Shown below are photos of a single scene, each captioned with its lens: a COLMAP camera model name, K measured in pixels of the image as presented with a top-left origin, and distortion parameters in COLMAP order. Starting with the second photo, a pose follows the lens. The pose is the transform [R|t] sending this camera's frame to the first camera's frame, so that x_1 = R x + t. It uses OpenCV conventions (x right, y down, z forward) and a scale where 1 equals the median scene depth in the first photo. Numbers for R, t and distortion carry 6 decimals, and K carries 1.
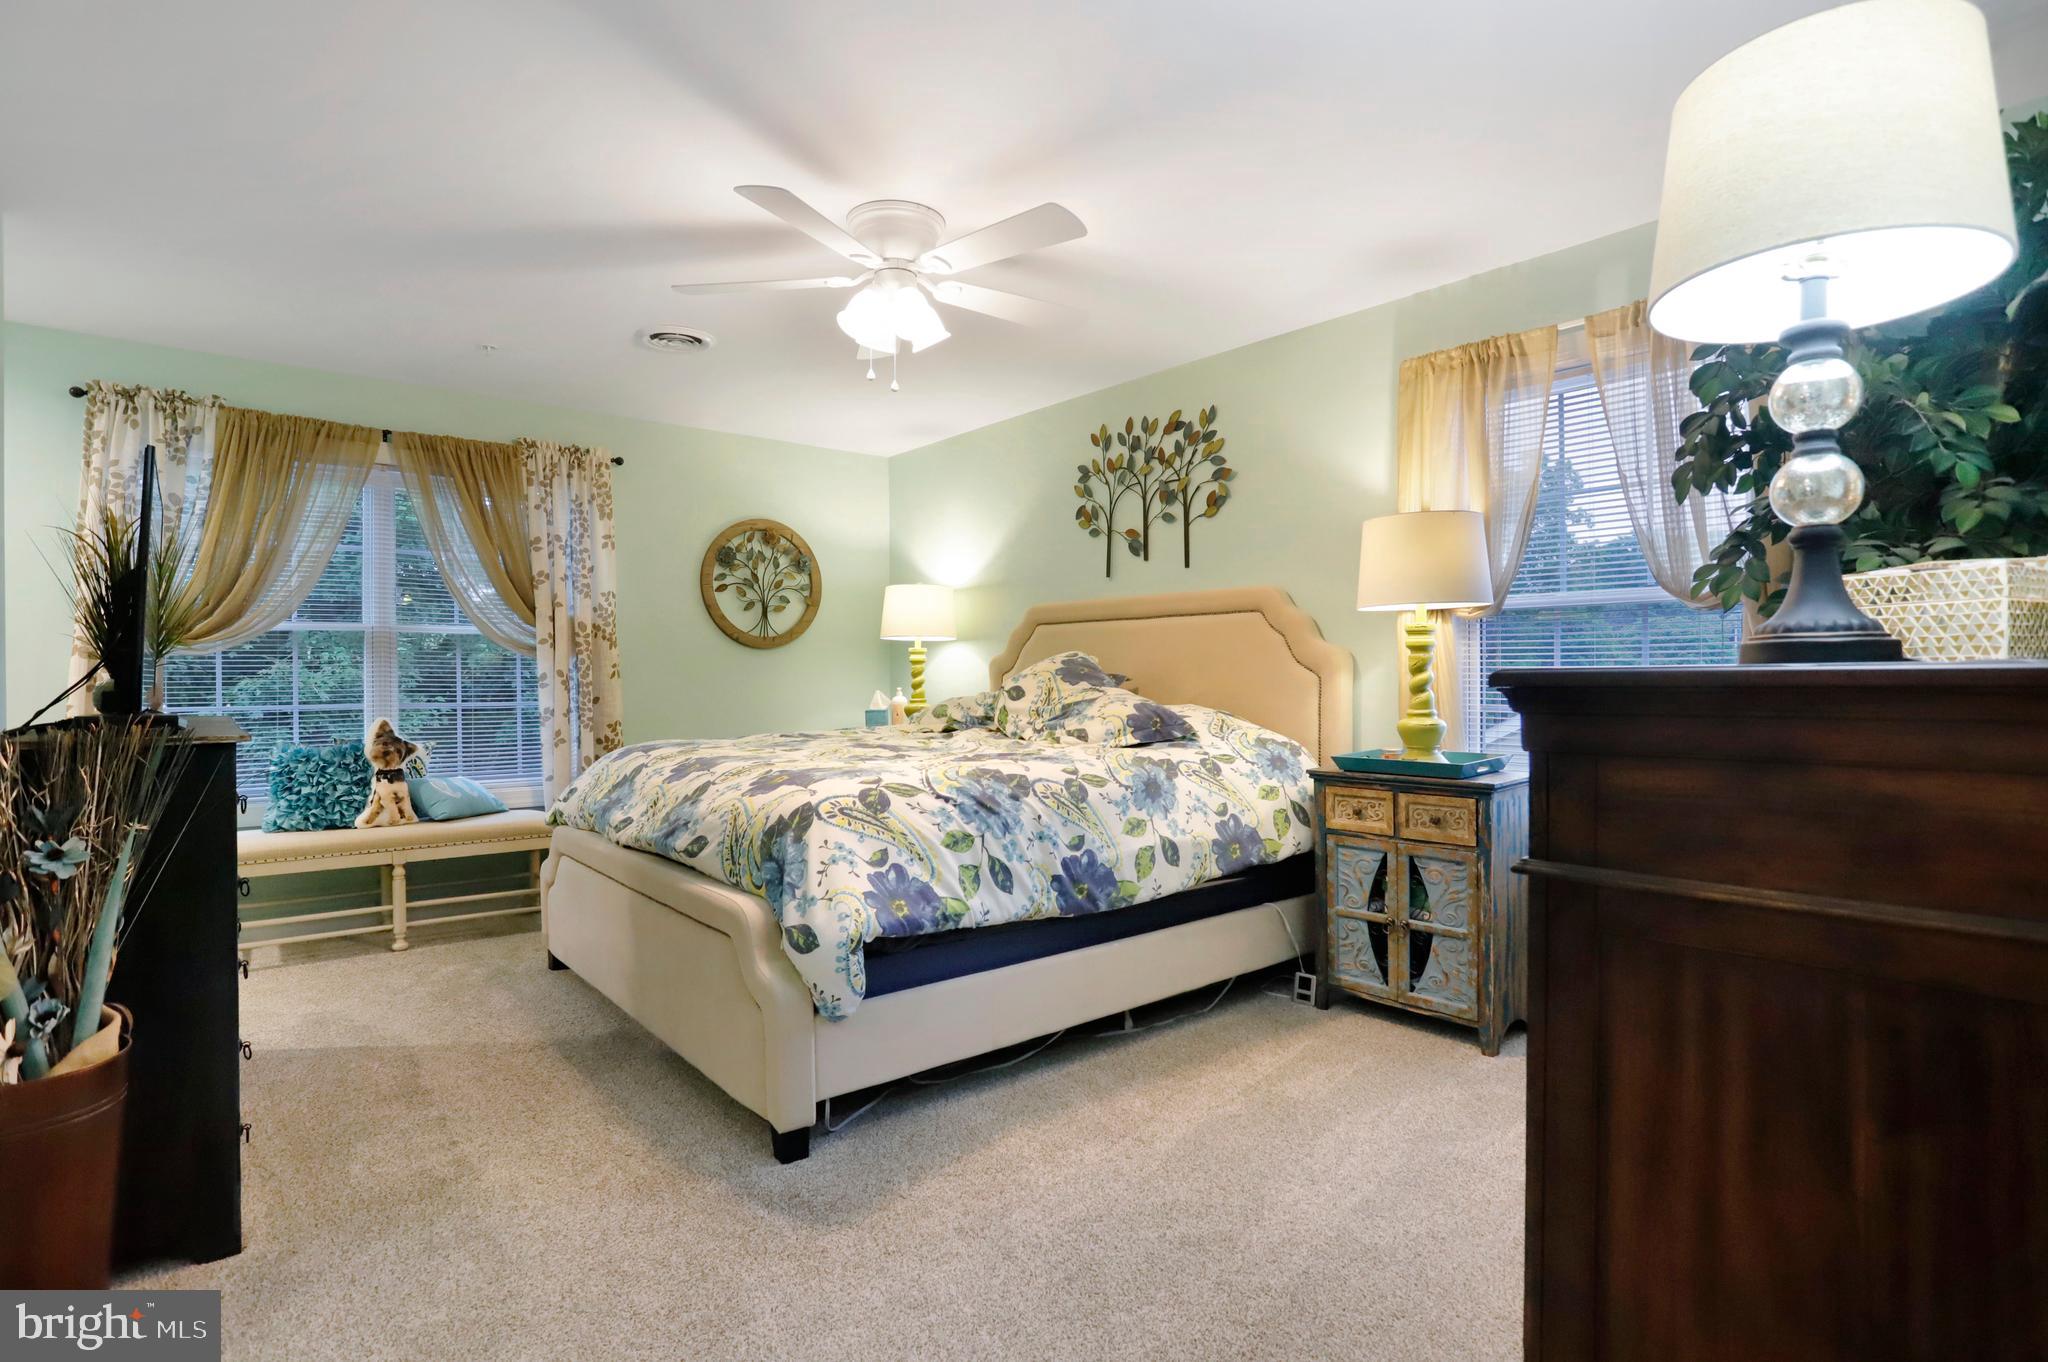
lens RADIAL K [[1002.5, 0, 1029.3], [0, 1002.5, 685.9], [0, 0, 1]] dist [-0.065981, 0.030782]
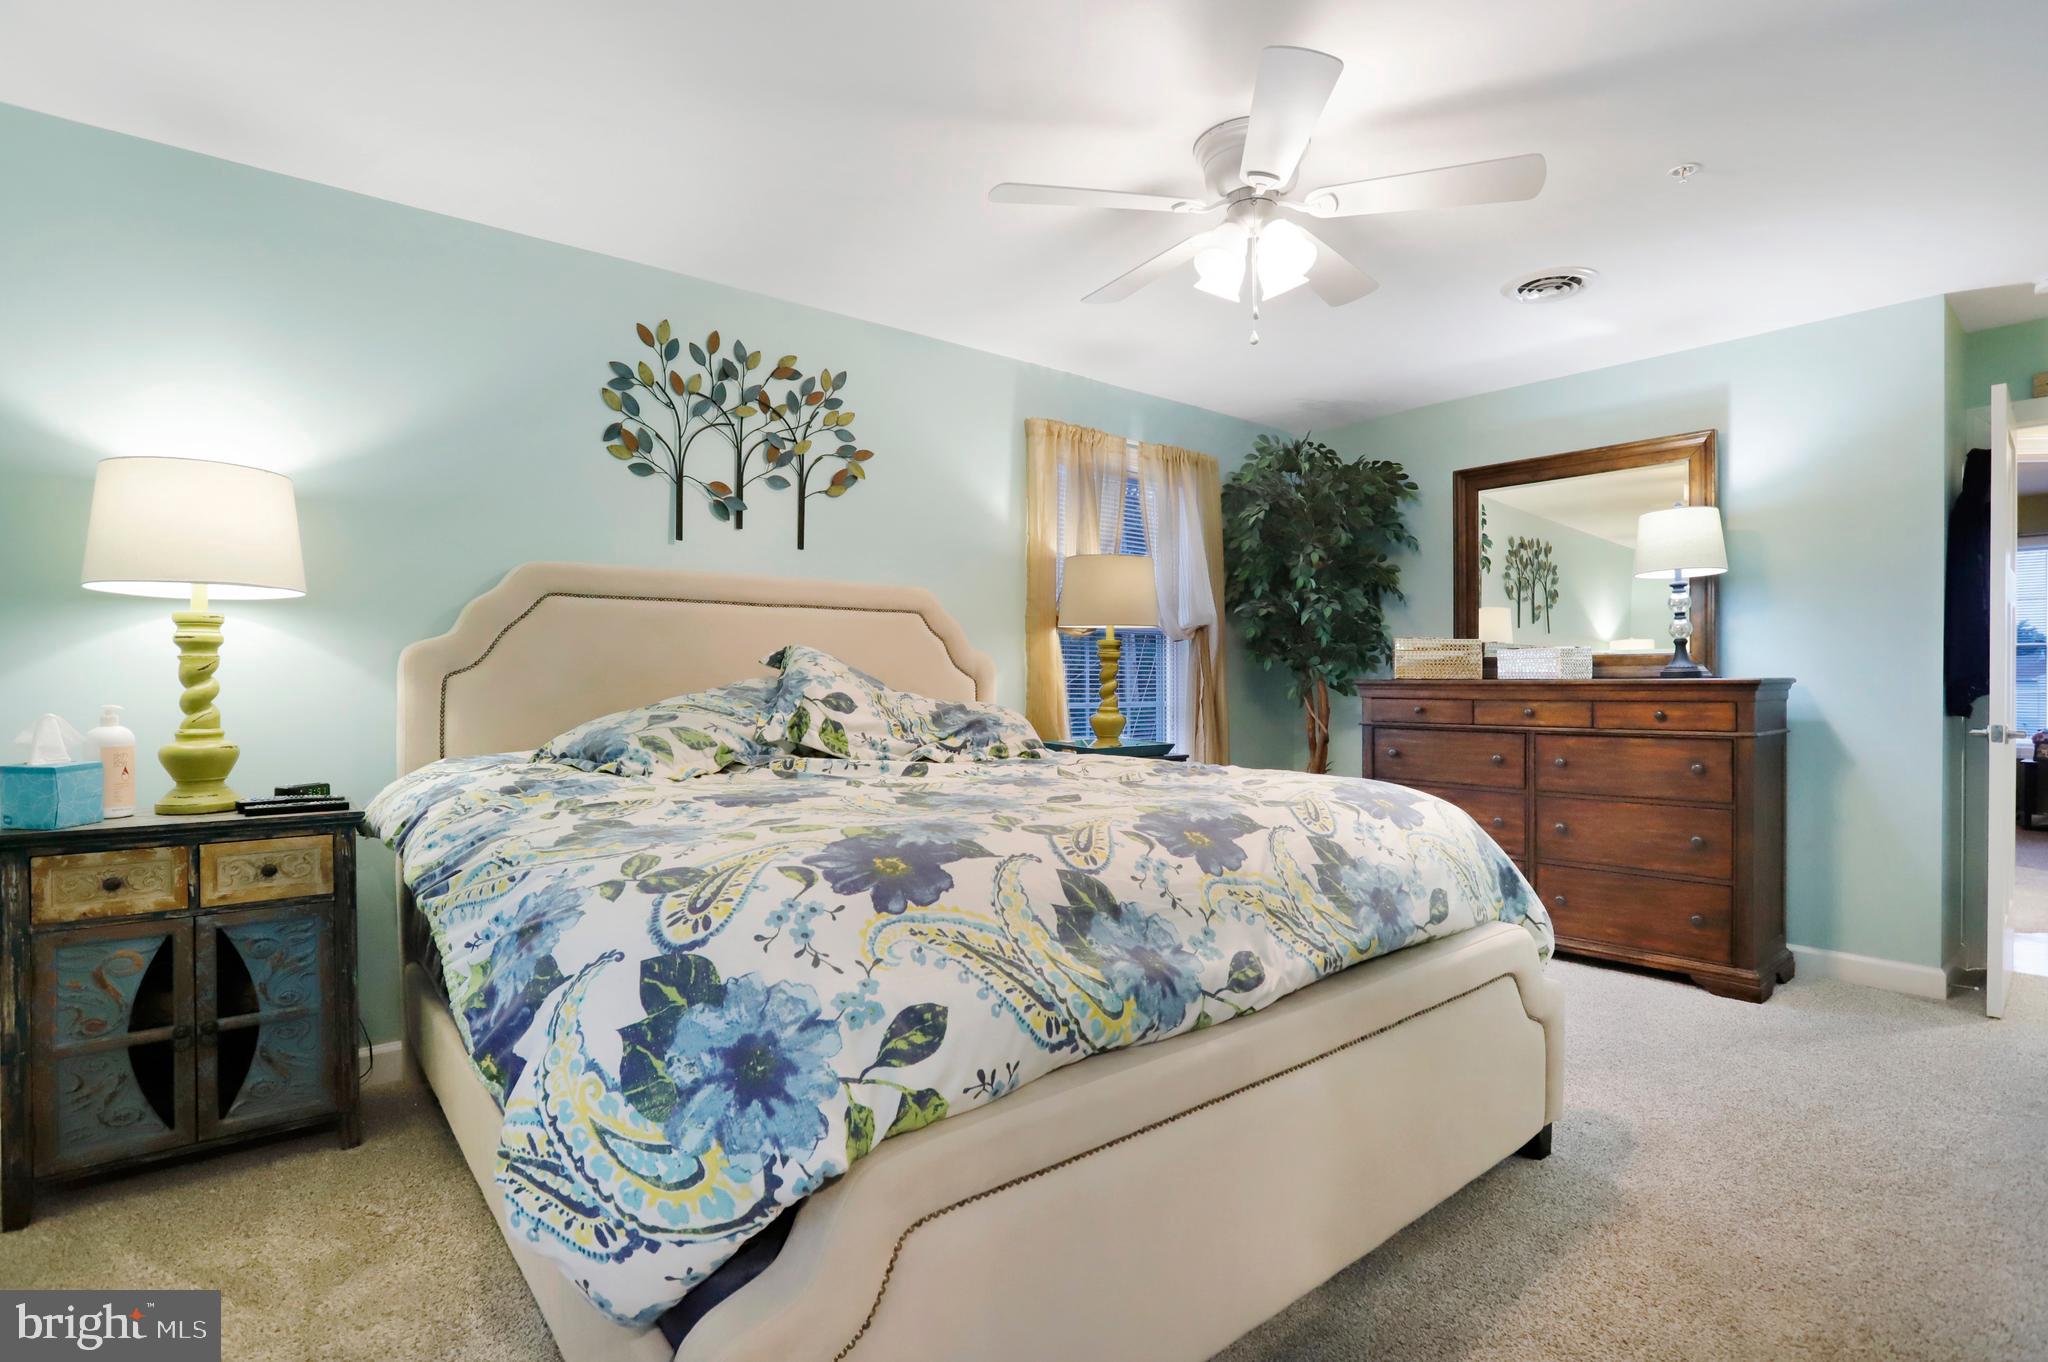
lens RADIAL K [[1033.9, 0, 1024.0], [0, 1033.9, 681.0], [0, 0, 1]] dist [-0.056753, 0.033370]
pose [[0.055792, 0.017739, 0.998285, -0.647740], [0.001709, 0.999839, -0.017862, 0.005050], [-0.998441, 0.002703, 0.055753, 0.735339]]
